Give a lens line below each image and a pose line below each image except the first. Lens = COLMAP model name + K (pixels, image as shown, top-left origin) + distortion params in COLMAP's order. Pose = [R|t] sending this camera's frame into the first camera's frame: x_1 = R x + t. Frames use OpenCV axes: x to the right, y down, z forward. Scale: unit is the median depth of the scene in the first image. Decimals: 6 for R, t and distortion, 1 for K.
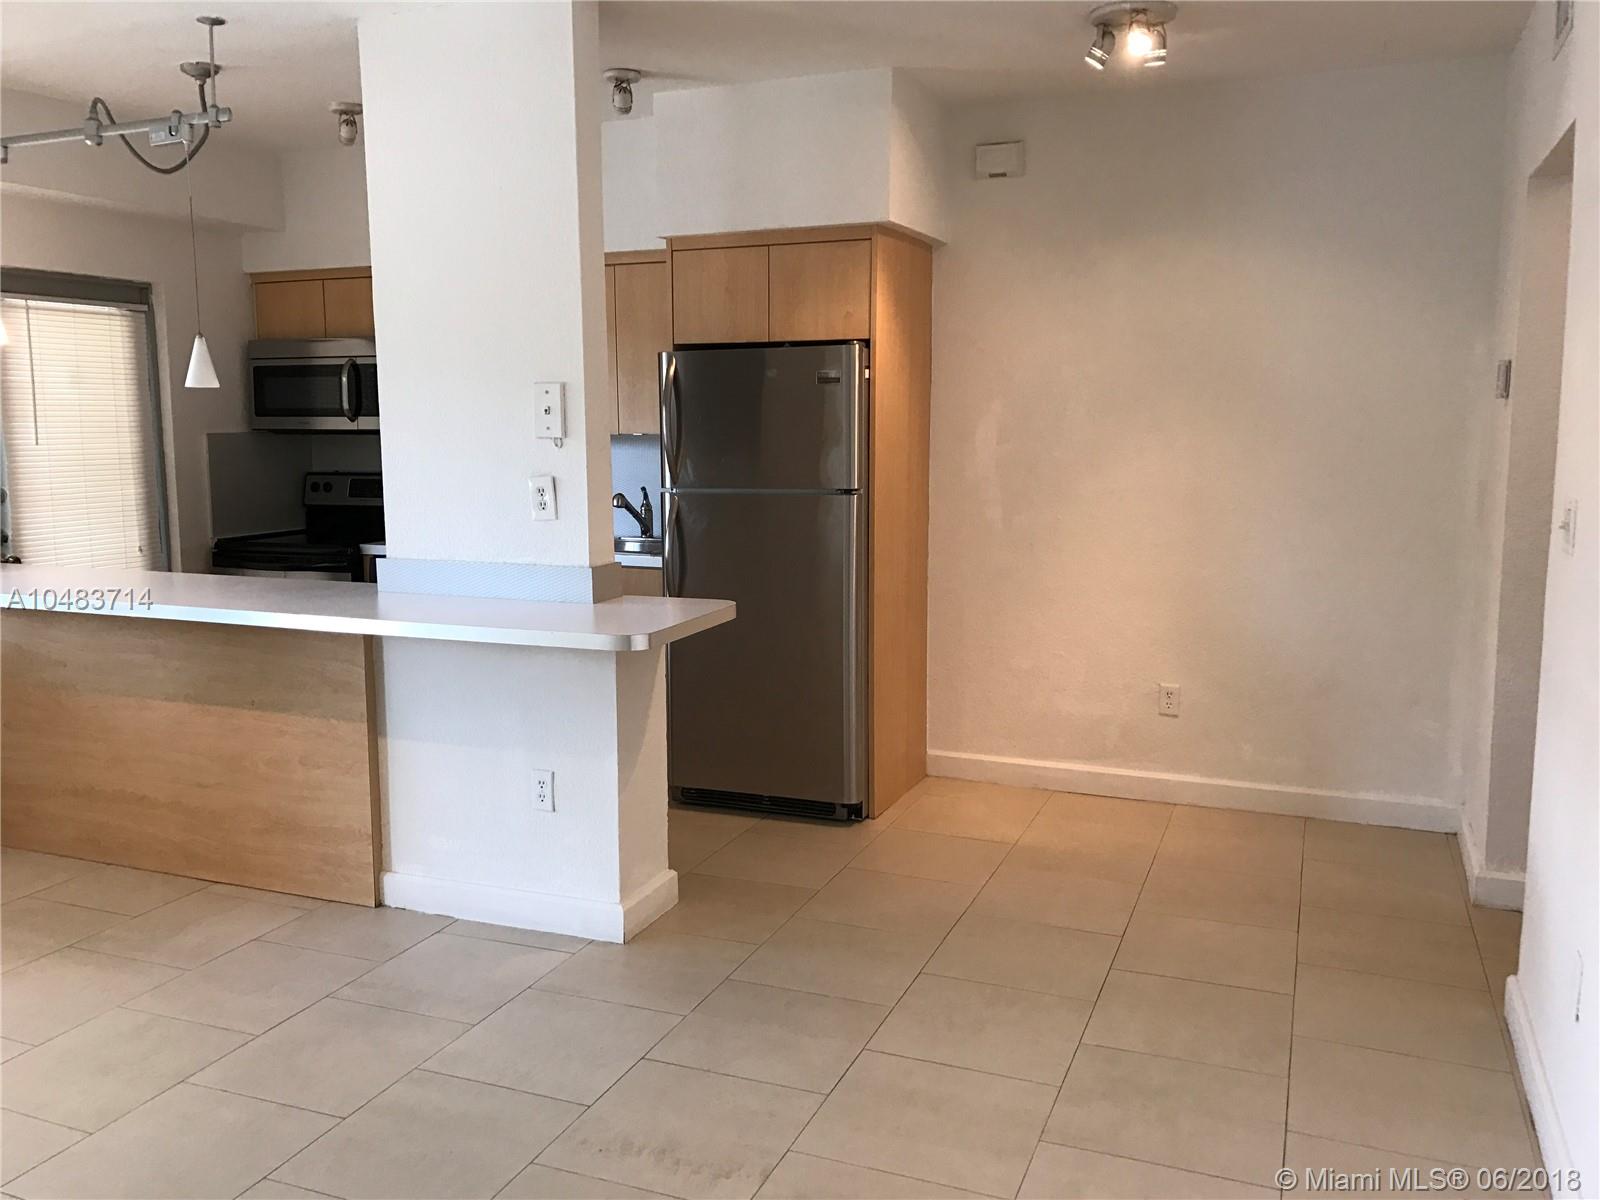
lens RADIAL K [[1316.6, 0, 780.4], [0, 1316.6, 606.5], [0, 0, 1]] dist [0.013817, 0.010457]
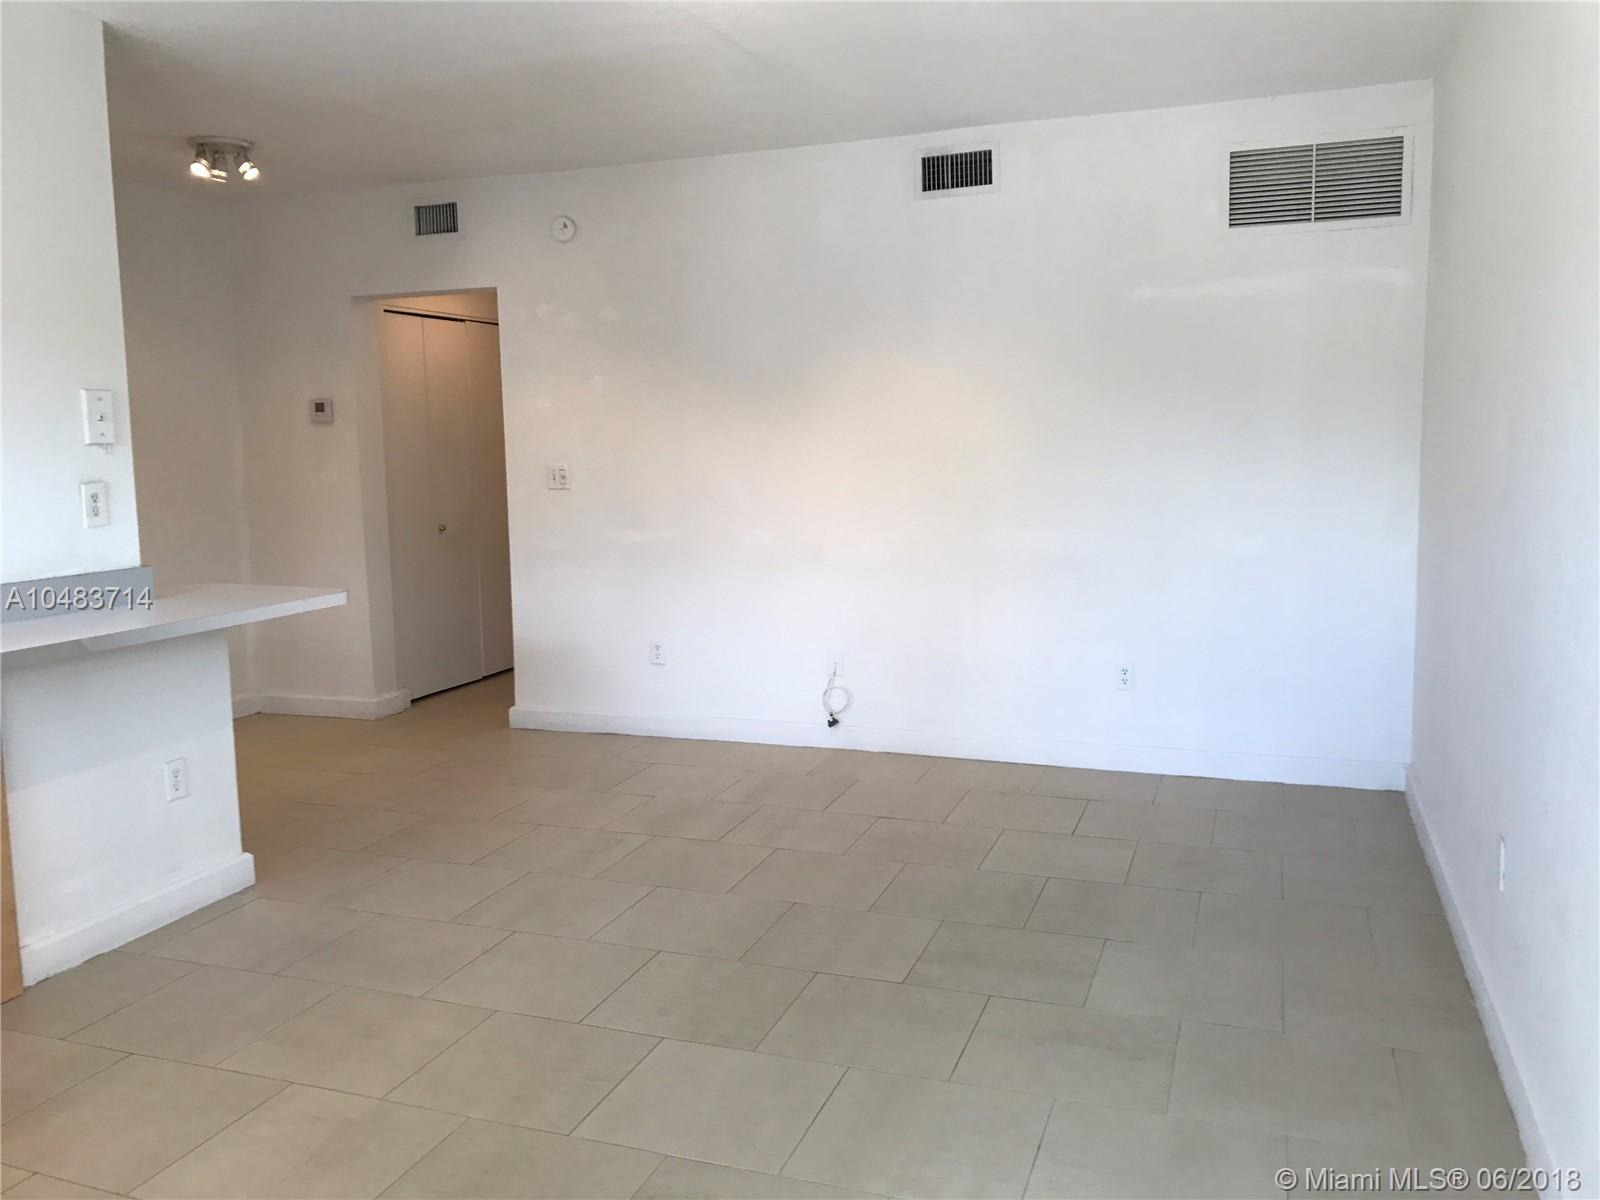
lens RADIAL K [[1316.6, 0, 780.4], [0, 1316.6, 606.5], [0, 0, 1]] dist [0.013817, 0.010457]
pose [[-0.044234, -0.120943, 0.991673, -1.227427], [0.158518, 0.979220, 0.126495, -0.051241], [-0.986365, 0.162794, -0.024143, 0.529045]]
